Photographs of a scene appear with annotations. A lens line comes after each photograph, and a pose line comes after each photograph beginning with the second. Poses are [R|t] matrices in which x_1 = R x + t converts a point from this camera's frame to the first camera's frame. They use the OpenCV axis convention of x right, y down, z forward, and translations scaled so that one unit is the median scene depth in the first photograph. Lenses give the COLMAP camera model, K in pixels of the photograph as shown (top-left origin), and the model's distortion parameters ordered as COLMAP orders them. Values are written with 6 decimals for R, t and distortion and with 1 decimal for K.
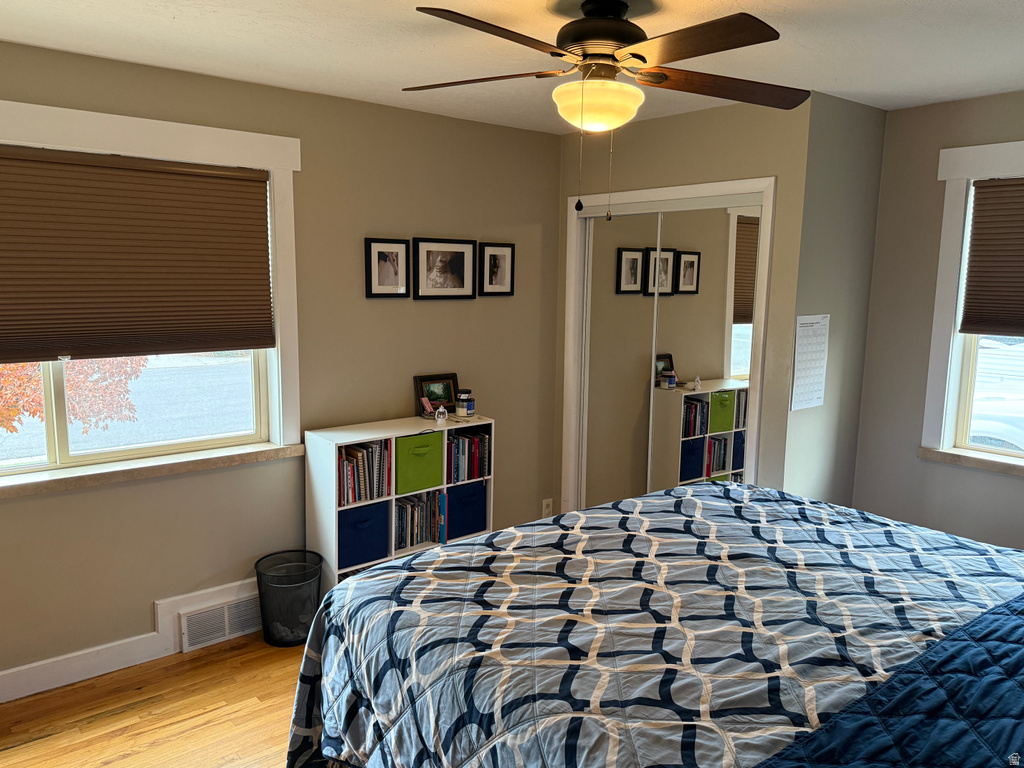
lens RADIAL K [[777.6, 0, 512.4], [0, 777.6, 382.7], [0, 0, 1]] dist [0.069573, -0.093653]
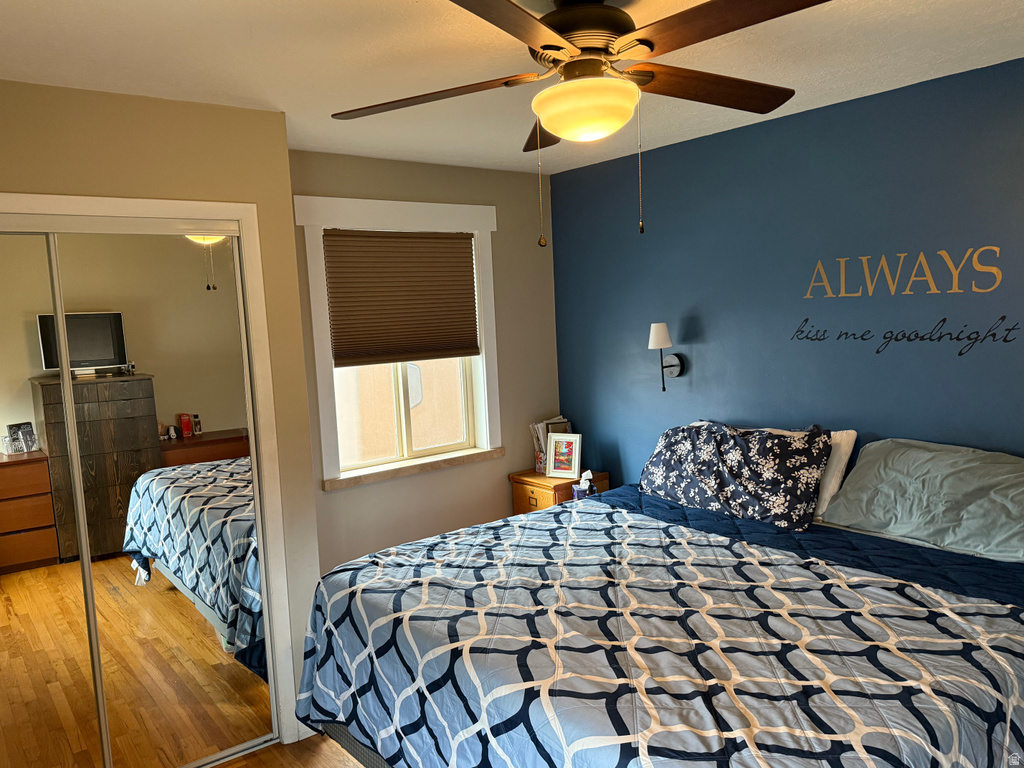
lens RADIAL K [[777.6, 0, 510.5], [0, 777.6, 385.8], [0, 0, 1]] dist [0.069573, -0.093653]
pose [[0.034667, -0.122446, 0.991869, -0.680555], [0.185199, 0.976064, 0.114022, -0.158537], [-0.982089, 0.179741, 0.056515, 0.965163]]
